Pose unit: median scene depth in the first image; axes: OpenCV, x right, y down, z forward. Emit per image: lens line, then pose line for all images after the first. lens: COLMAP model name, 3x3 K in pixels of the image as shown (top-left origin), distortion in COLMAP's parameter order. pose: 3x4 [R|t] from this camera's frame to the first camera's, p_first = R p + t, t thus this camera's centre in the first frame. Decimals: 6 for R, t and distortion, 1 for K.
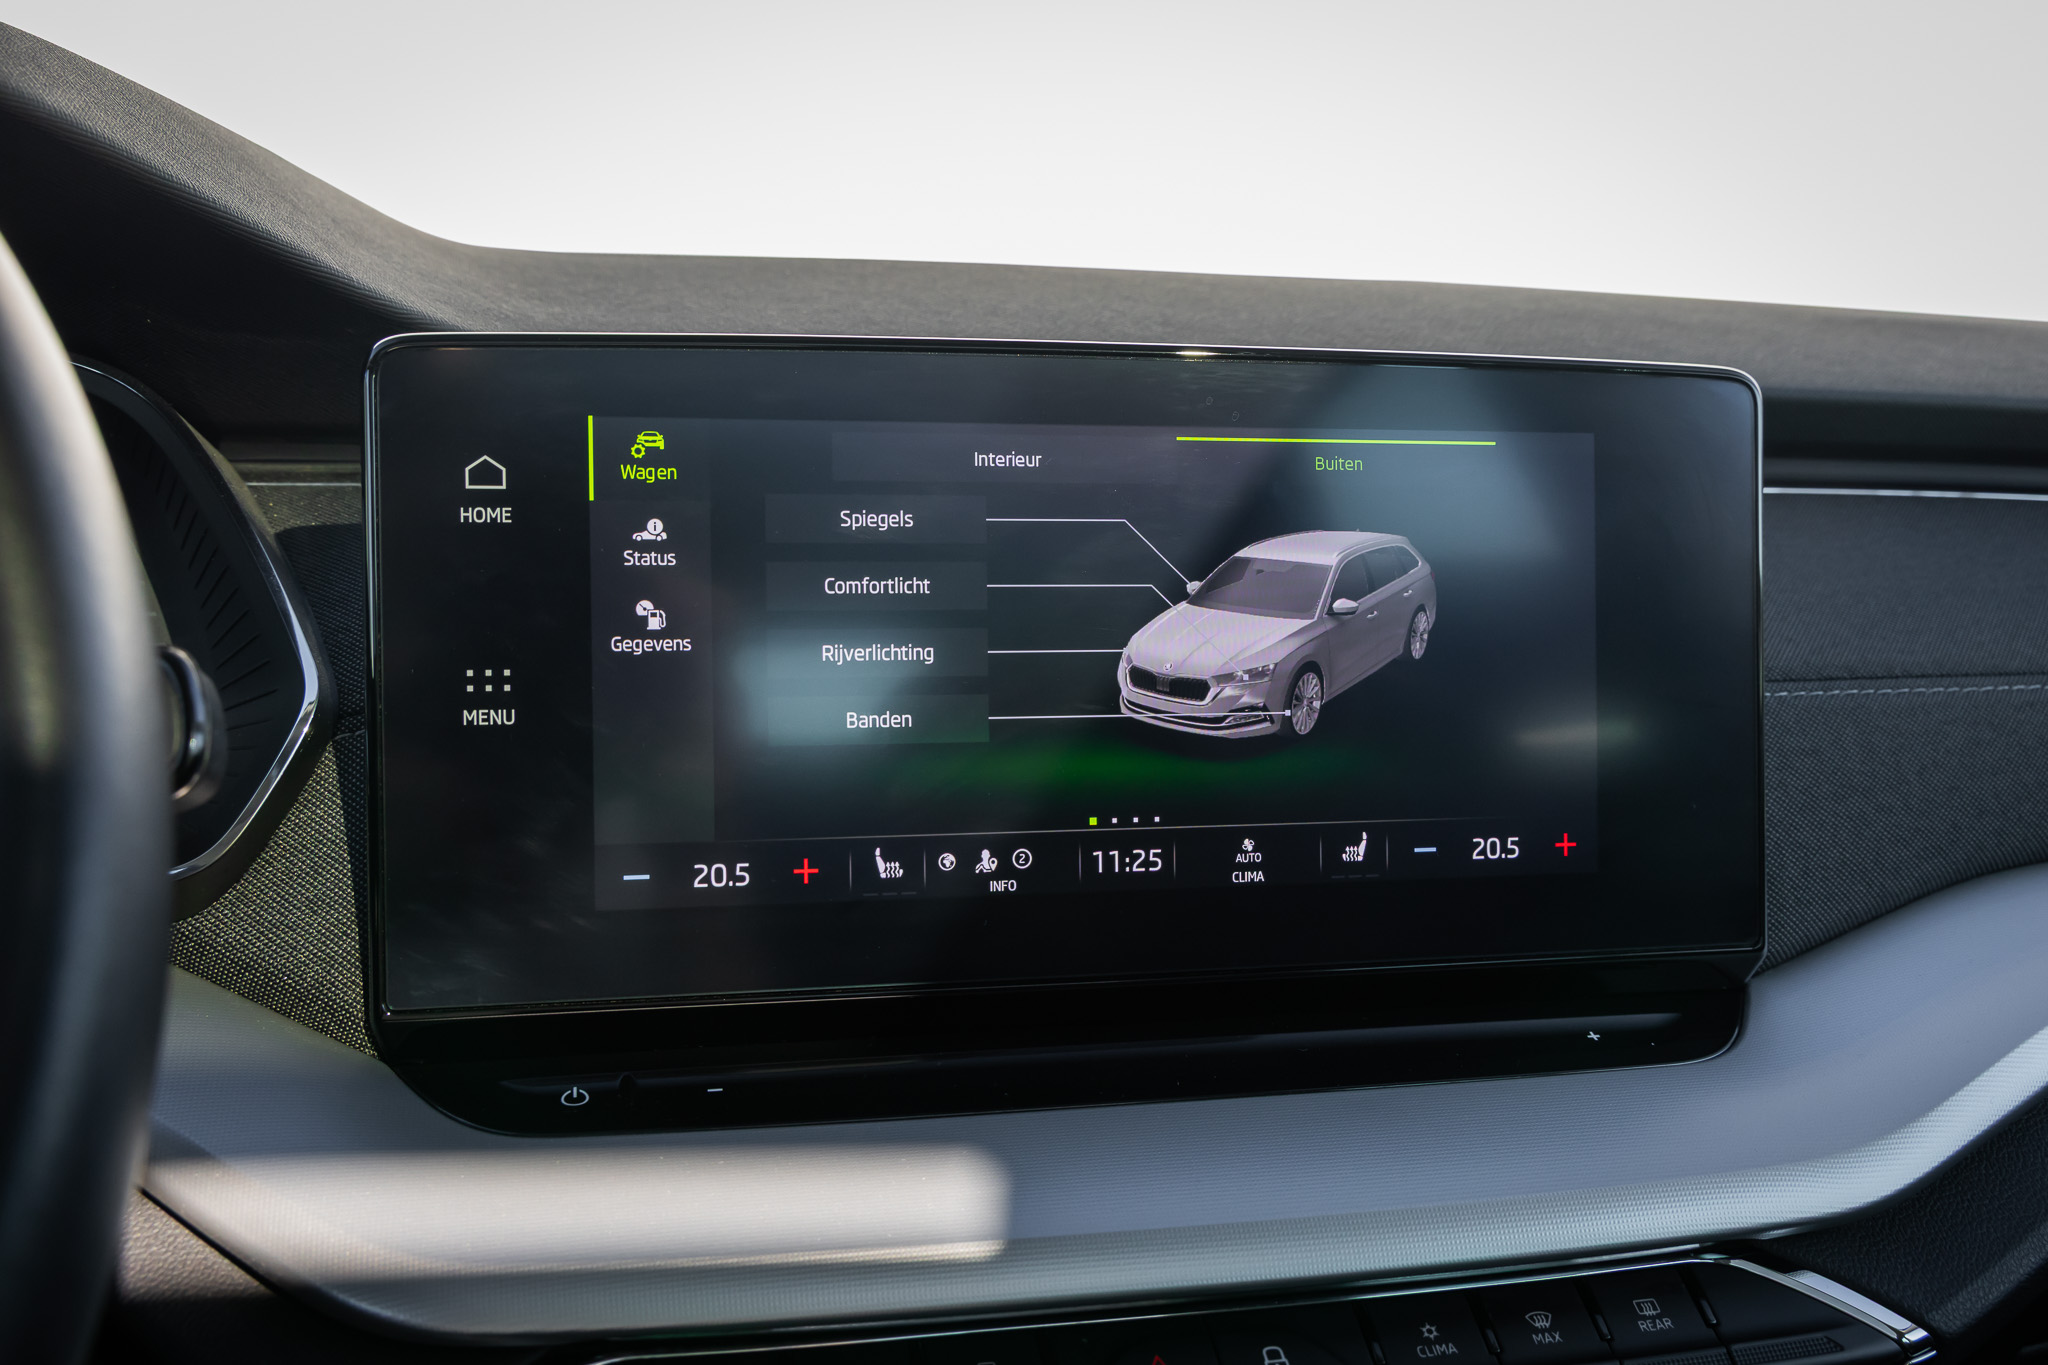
lens RADIAL K [[2035.8, 0, 1020.9], [0, 2035.8, 674.8], [0, 0, 1]] dist [-0.004408, 0.018086]
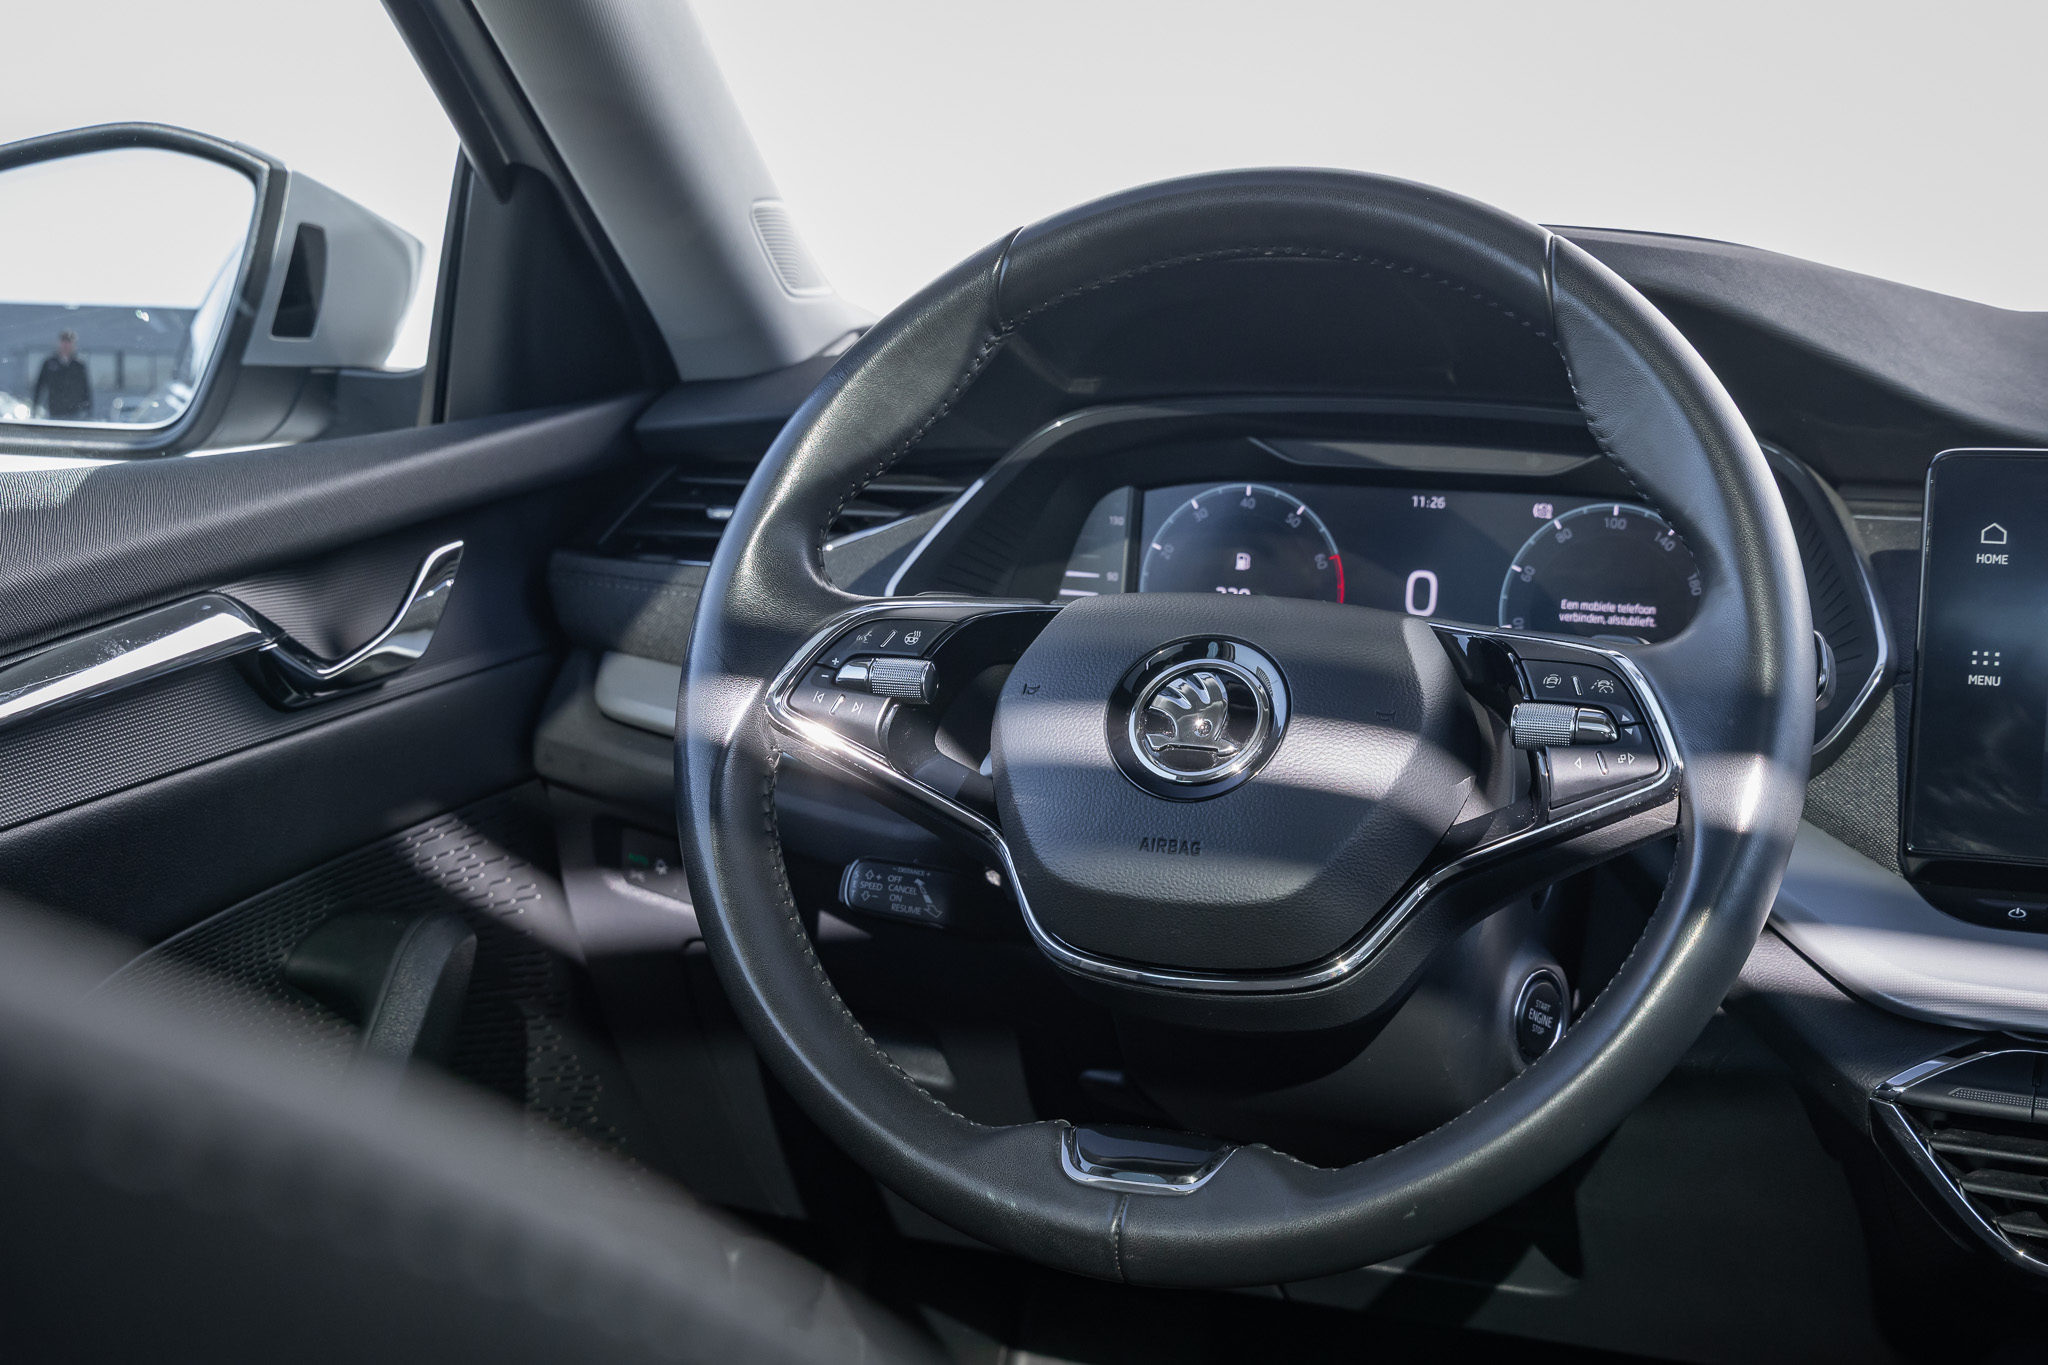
lens RADIAL K [[3269.9, 0, 1052.1], [0, 3269.9, 674.1], [0, 0, 1]] dist [0.015286, 0.070208]
pose [[0.827552, 0.076816, -0.556109, 0.571959], [-0.070021, 0.996982, 0.033515, -0.019953], [0.557006, 0.011204, 0.830433, -1.580422]]
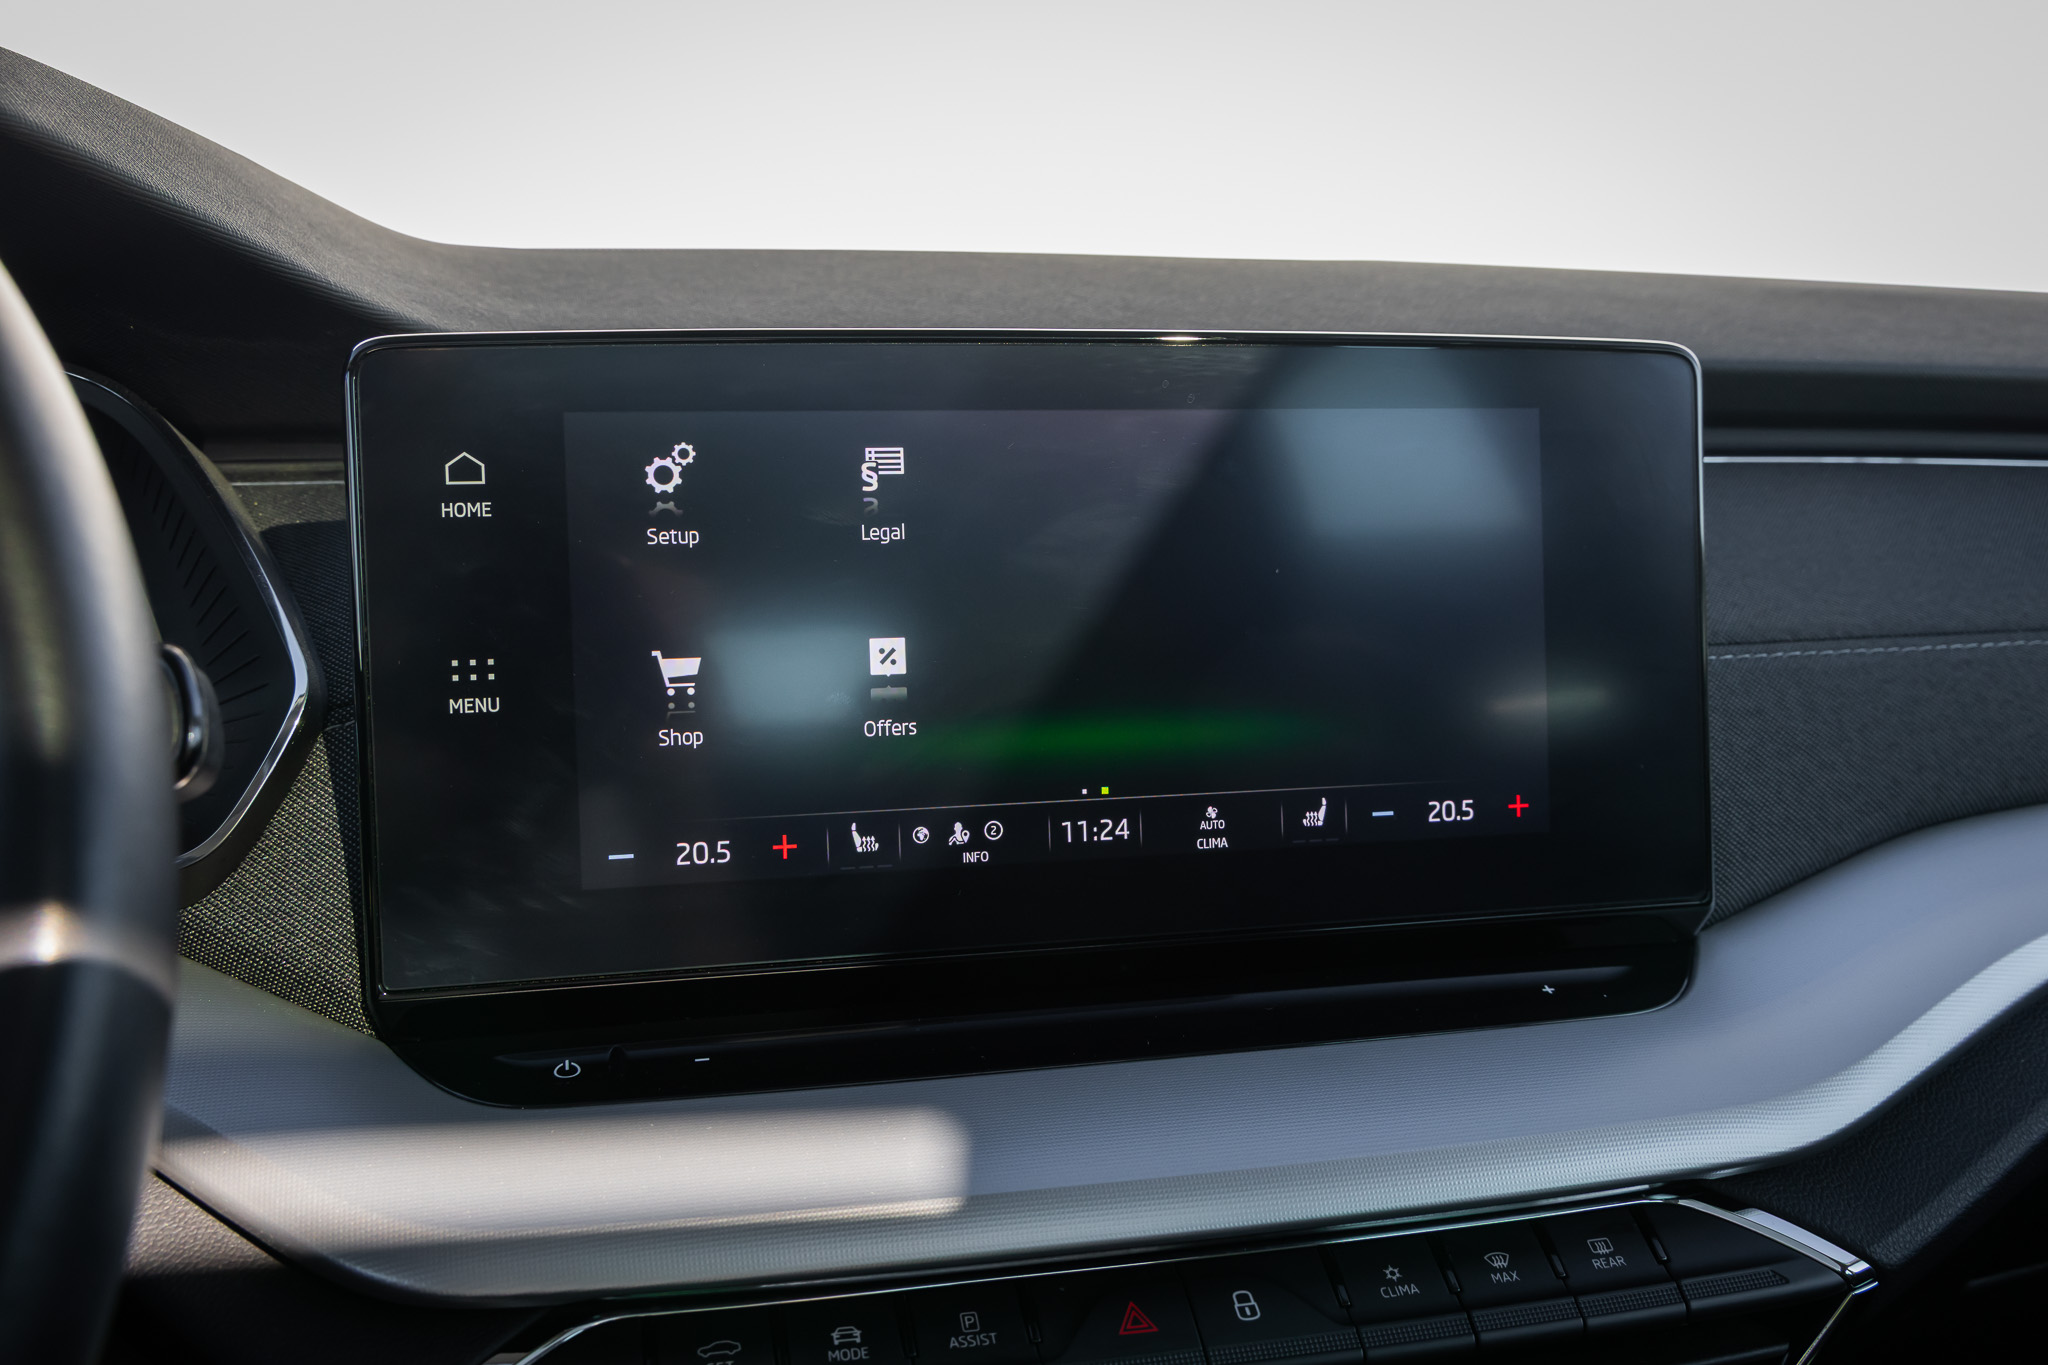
lens RADIAL K [[2031.6, 0, 1024.0], [0, 2031.6, 682.5], [0, 0, 1]] dist [0.004886, -0.003278]
pose [[0.999710, -0.022035, 0.009684, 0.007838], [0.021897, 0.999660, 0.014132, 0.000580], [-0.009992, -0.013916, 0.999853, -0.034301]]
